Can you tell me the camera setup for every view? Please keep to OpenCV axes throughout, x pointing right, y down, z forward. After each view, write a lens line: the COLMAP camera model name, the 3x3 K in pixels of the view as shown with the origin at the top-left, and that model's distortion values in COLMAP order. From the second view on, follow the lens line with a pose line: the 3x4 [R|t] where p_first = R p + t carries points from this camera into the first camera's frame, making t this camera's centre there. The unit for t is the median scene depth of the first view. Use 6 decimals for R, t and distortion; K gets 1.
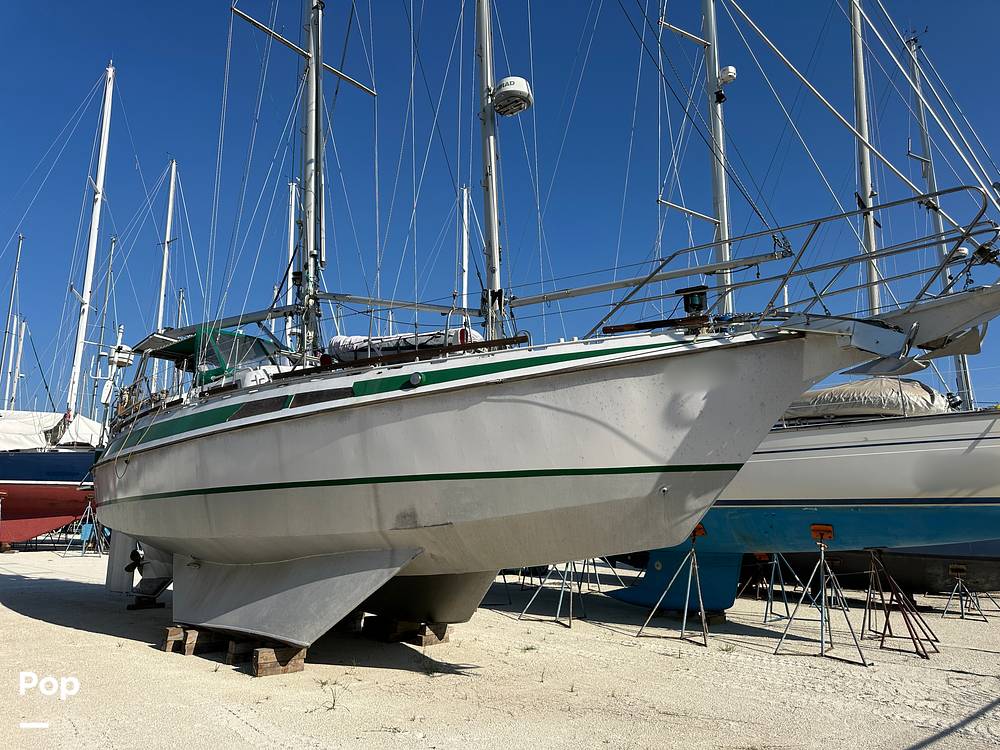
lens RADIAL K [[700.0, 0, 501.6], [0, 700.0, 378.5], [0, 0, 1]] dist [0.099398, -0.135534]
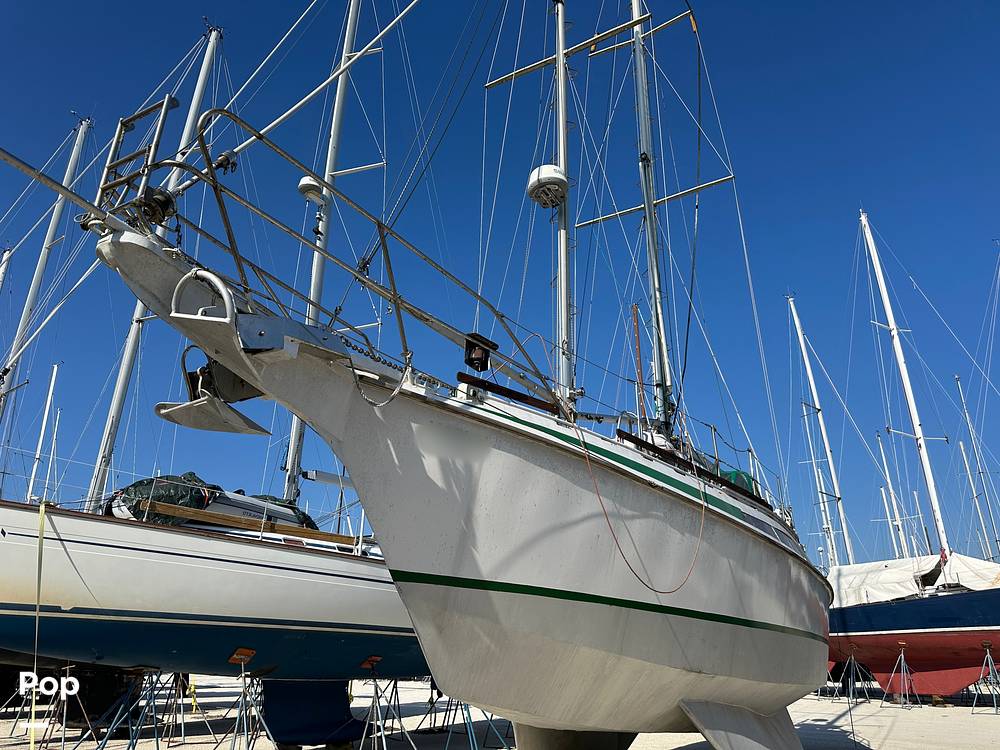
lens RADIAL K [[703.8, 0, 493.4], [0, 703.8, 380.7], [0, 0, 1]] dist [0.098970, -0.139419]
pose [[0.164690, -0.372042, -0.913489, 0.692607], [0.188330, 0.920957, -0.341131, 0.133718], [0.968199, -0.115857, 0.221739, 0.621025]]
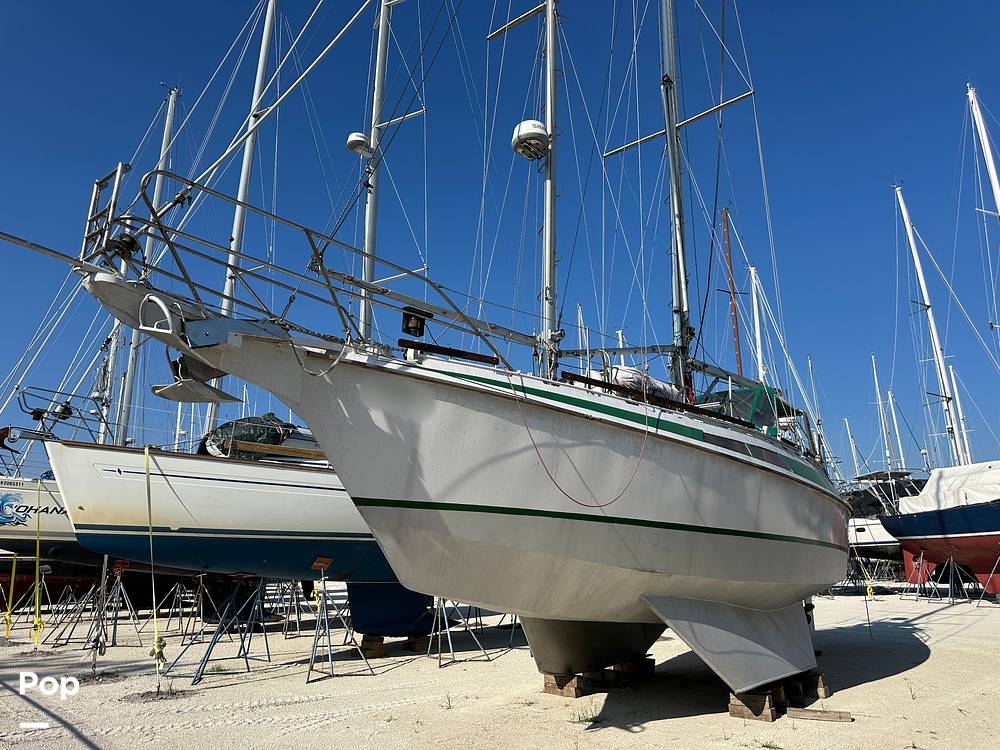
lens RADIAL K [[703.8, 0, 493.4], [0, 703.8, 380.7], [0, 0, 1]] dist [0.098970, -0.139419]
pose [[-0.008029, -0.267168, -0.963617, 0.812615], [0.199054, 0.943935, -0.263370, 0.164655], [0.979956, -0.193927, 0.045602, 0.750867]]
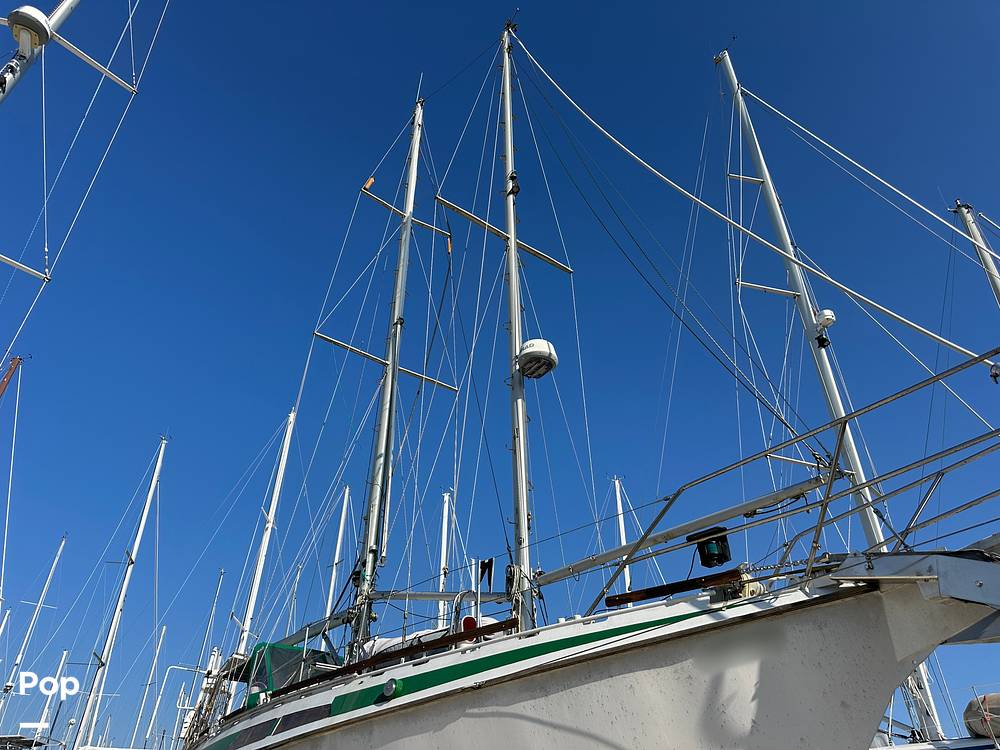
lens RADIAL K [[704.6, 0, 495.6], [0, 704.6, 364.3], [0, 0, 1]] dist [0.087114, -0.136826]
pose [[0.959824, -0.150397, -0.236895, 0.167784], [0.034197, 0.900636, -0.433227, 0.017562], [0.278512, 0.407720, 0.869595, 0.145552]]
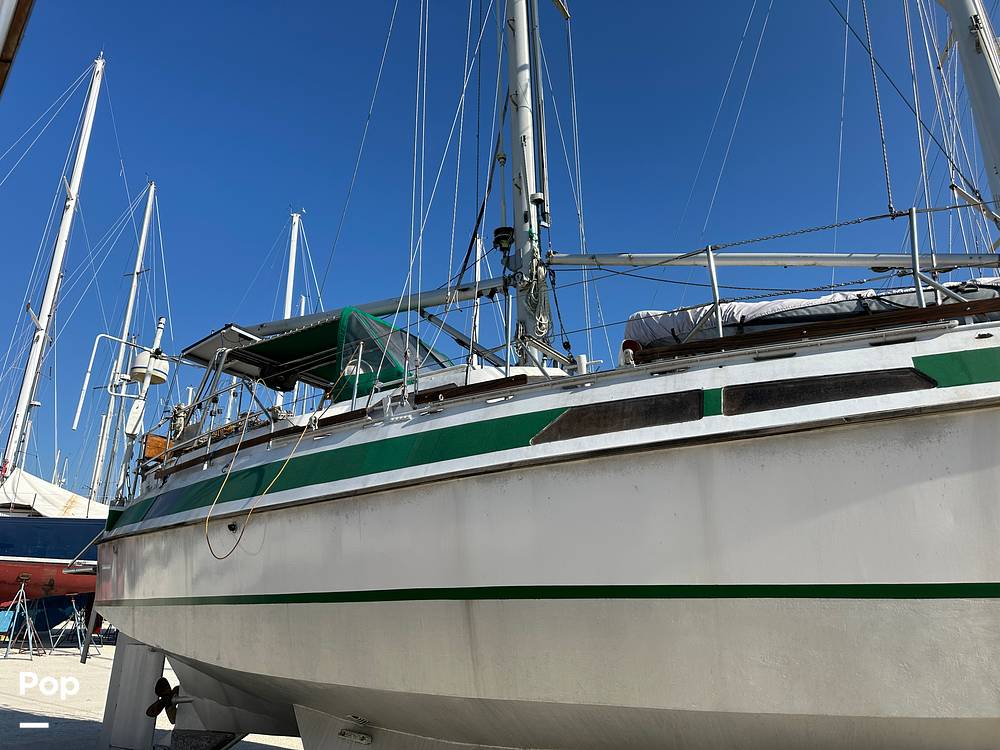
lens RADIAL K [[695.9, 0, 501.9], [0, 695.9, 382.0], [0, 0, 1]] dist [0.104222, -0.136101]
pose [[0.994256, 0.048922, 0.095192, -0.392896], [-0.038237, 0.993085, -0.110992, 0.061794], [-0.099964, 0.106715, 0.989252, 0.457794]]
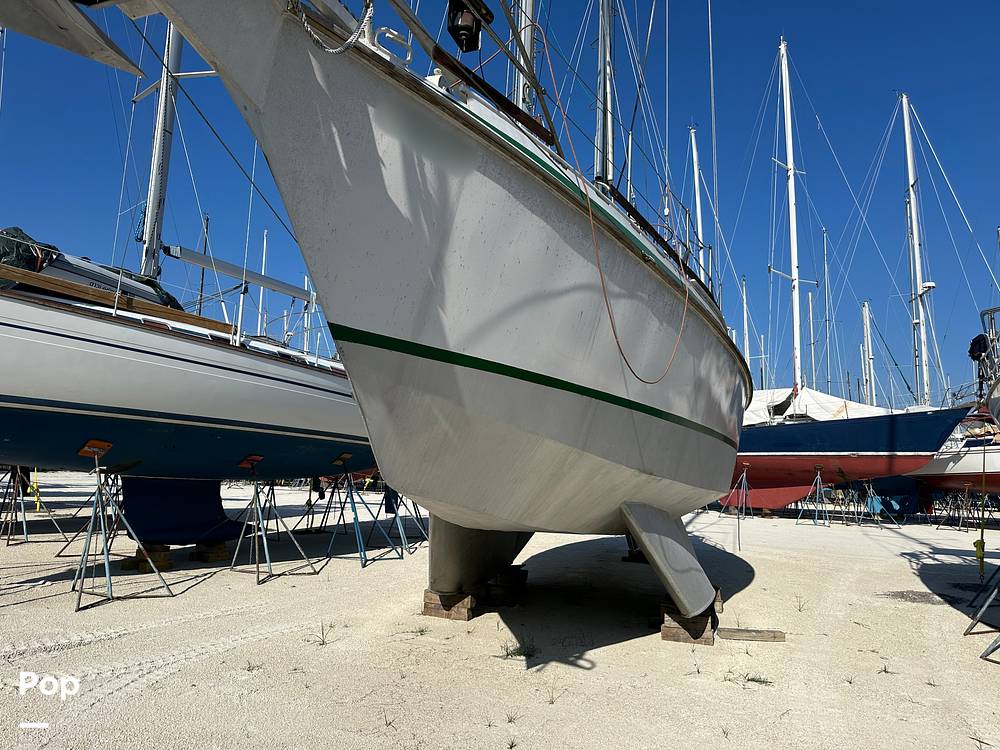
lens RADIAL K [[704.3, 0, 500.0], [0, 704.3, 383.3], [0, 0, 1]] dist [0.089002, -0.113437]
pose [[0.357185, -0.122671, -0.925943, 0.543422], [0.153353, 0.985587, -0.071417, 0.139589], [0.921359, -0.116487, 0.370849, 0.593047]]
